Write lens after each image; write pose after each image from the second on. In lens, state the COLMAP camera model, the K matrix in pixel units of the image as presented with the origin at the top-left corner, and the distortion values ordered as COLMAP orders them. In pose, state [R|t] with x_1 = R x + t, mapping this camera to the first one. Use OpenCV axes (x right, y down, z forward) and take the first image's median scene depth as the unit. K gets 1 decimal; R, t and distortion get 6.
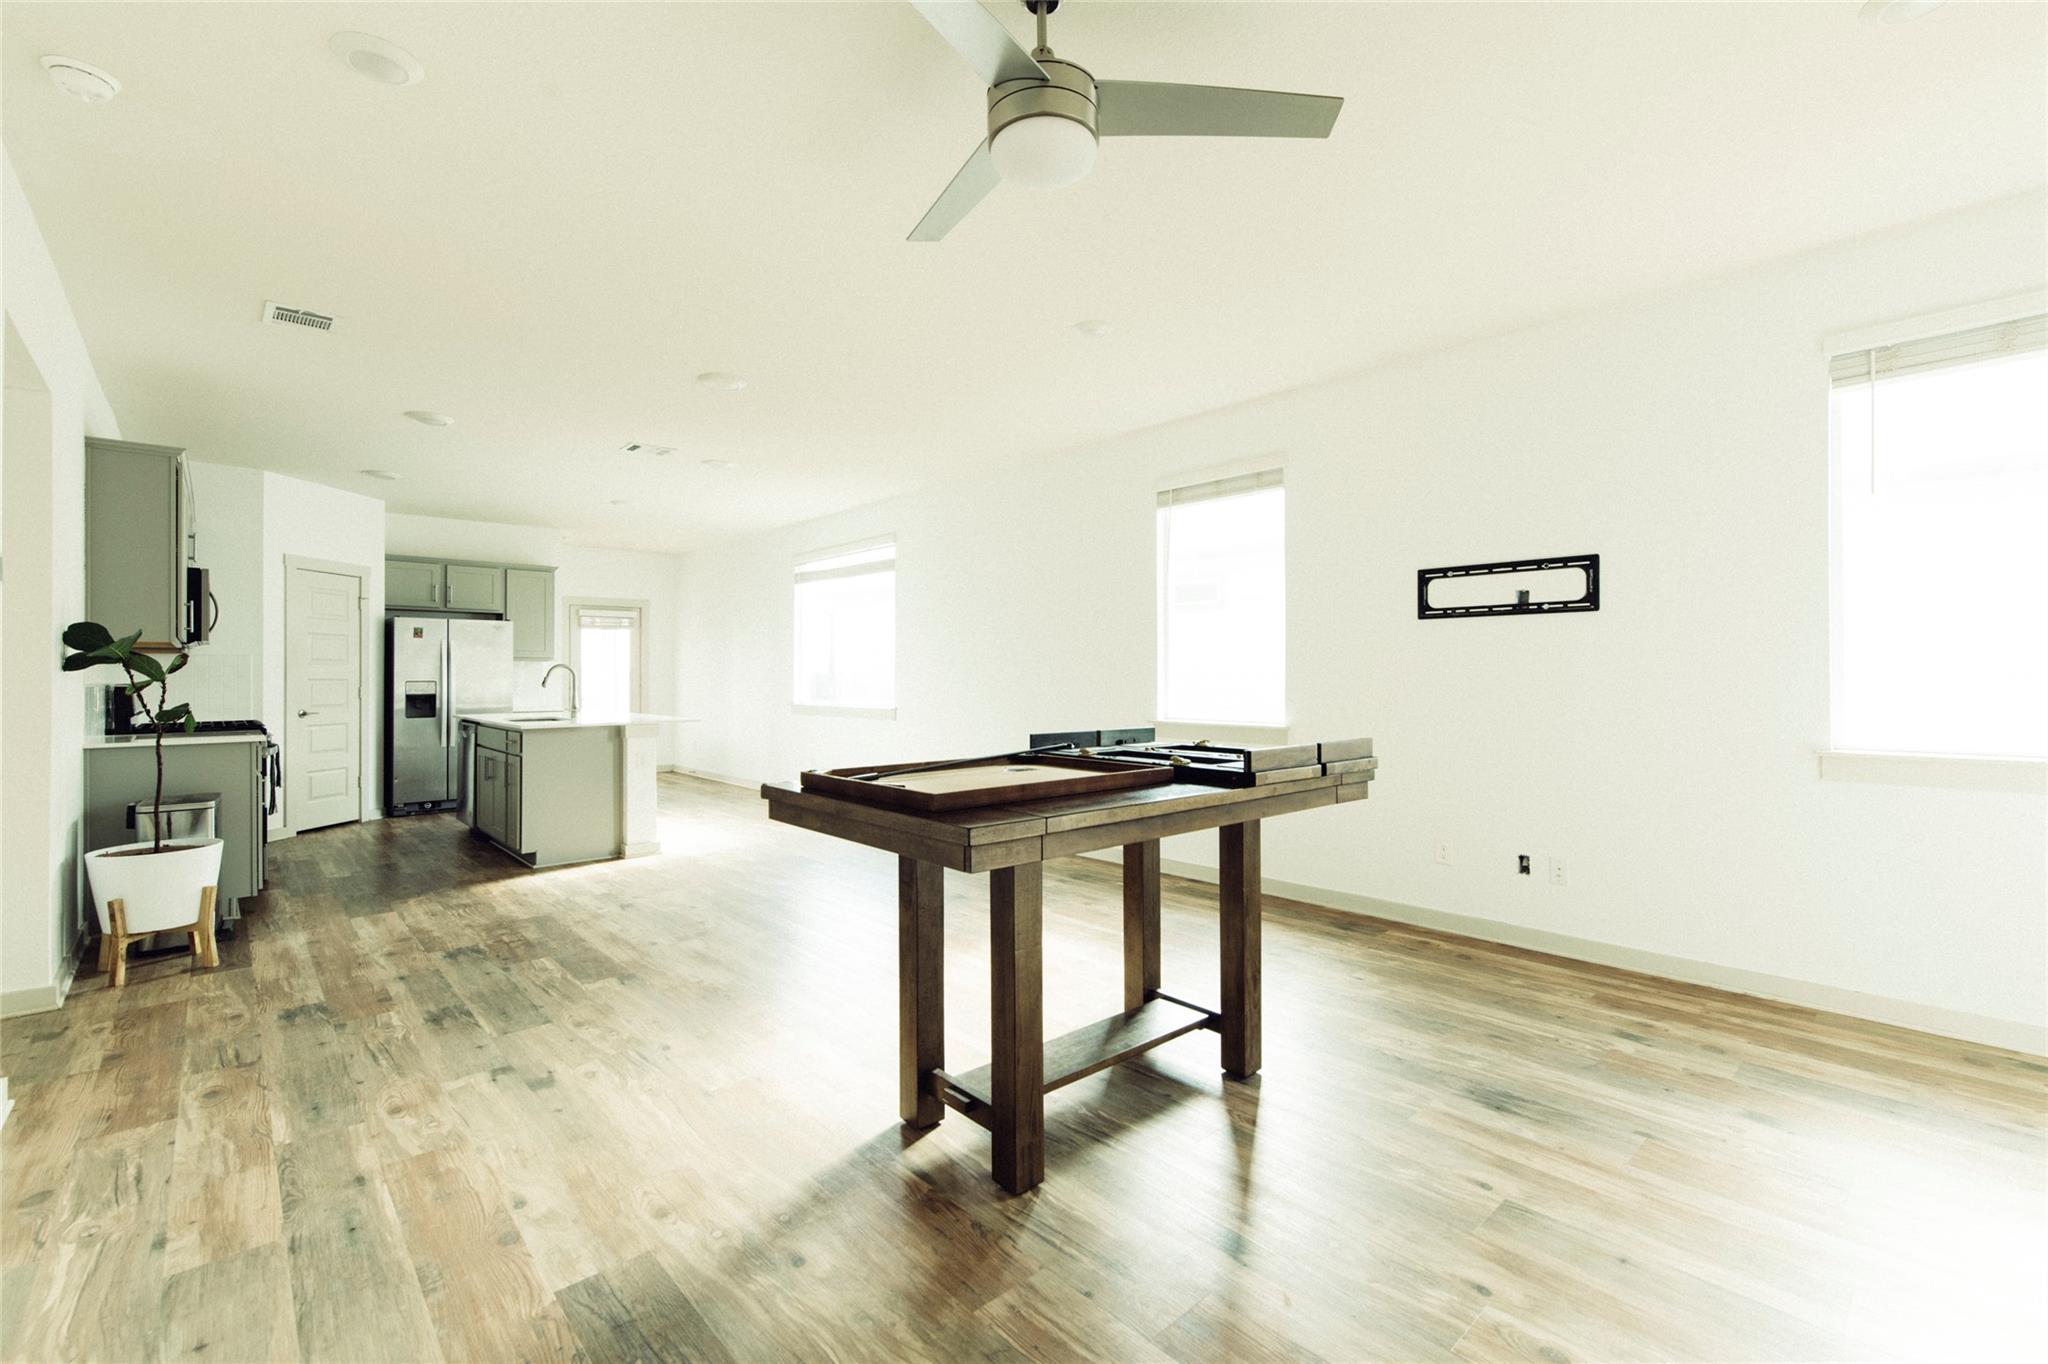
lens RADIAL K [[881.8, 0, 1019.0], [0, 881.8, 671.7], [0, 0, 1]] dist [-0.000154, 0.000407]
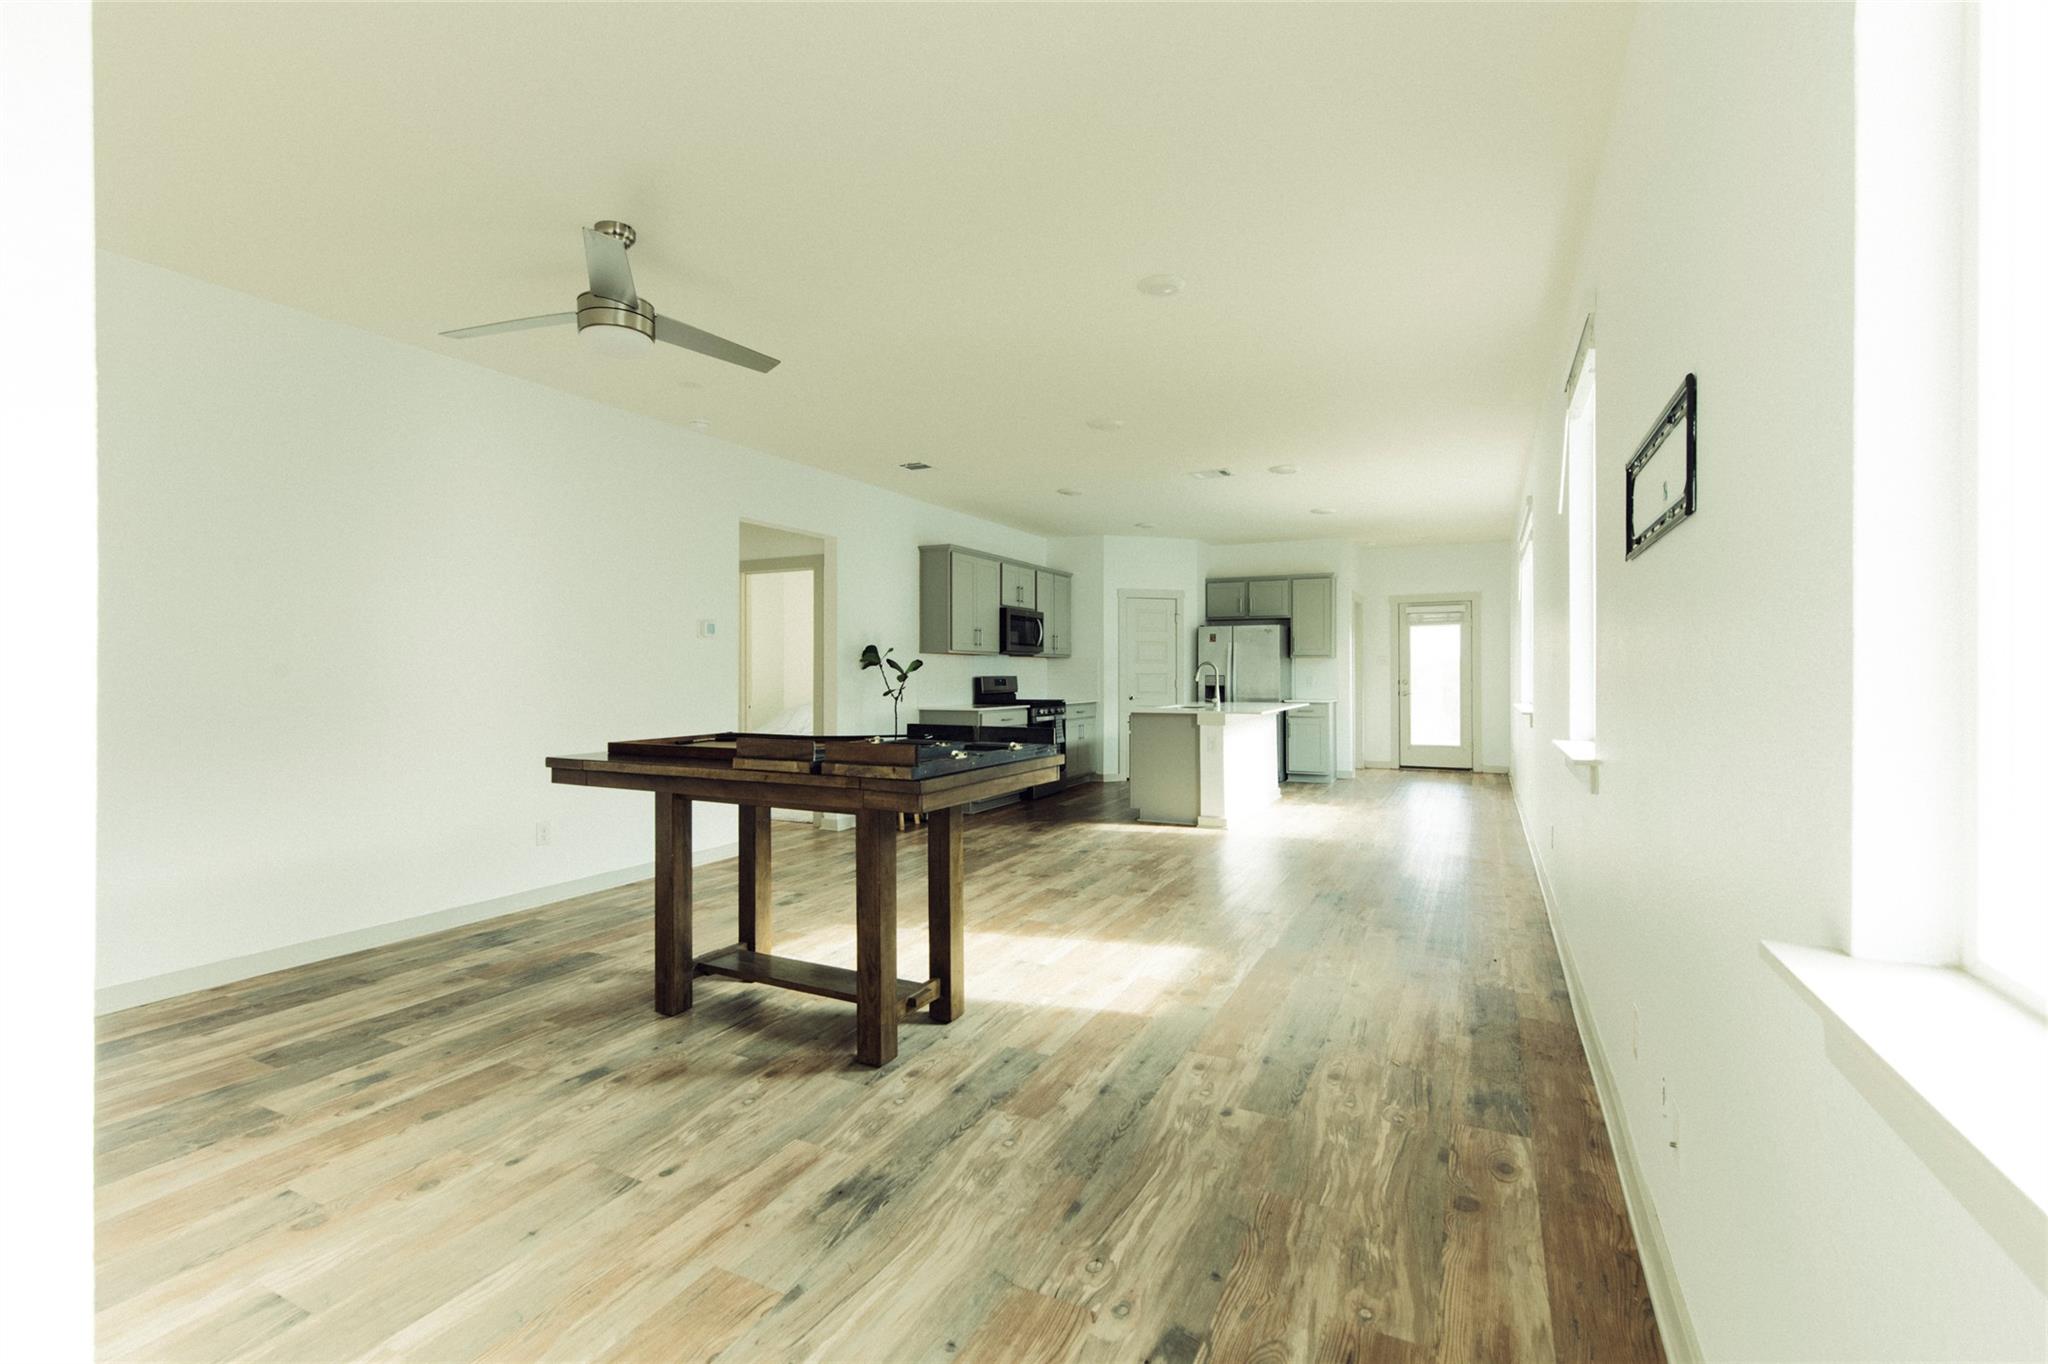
lens RADIAL K [[881.8, 0, 1019.0], [0, 881.8, 671.7], [0, 0, 1]] dist [-0.000154, 0.000407]
pose [[0.370223, 0.002064, -0.928941, 0.980137], [0.004294, 0.999983, 0.003933, -0.001832], [0.928933, -0.005445, 0.370208, 0.602658]]
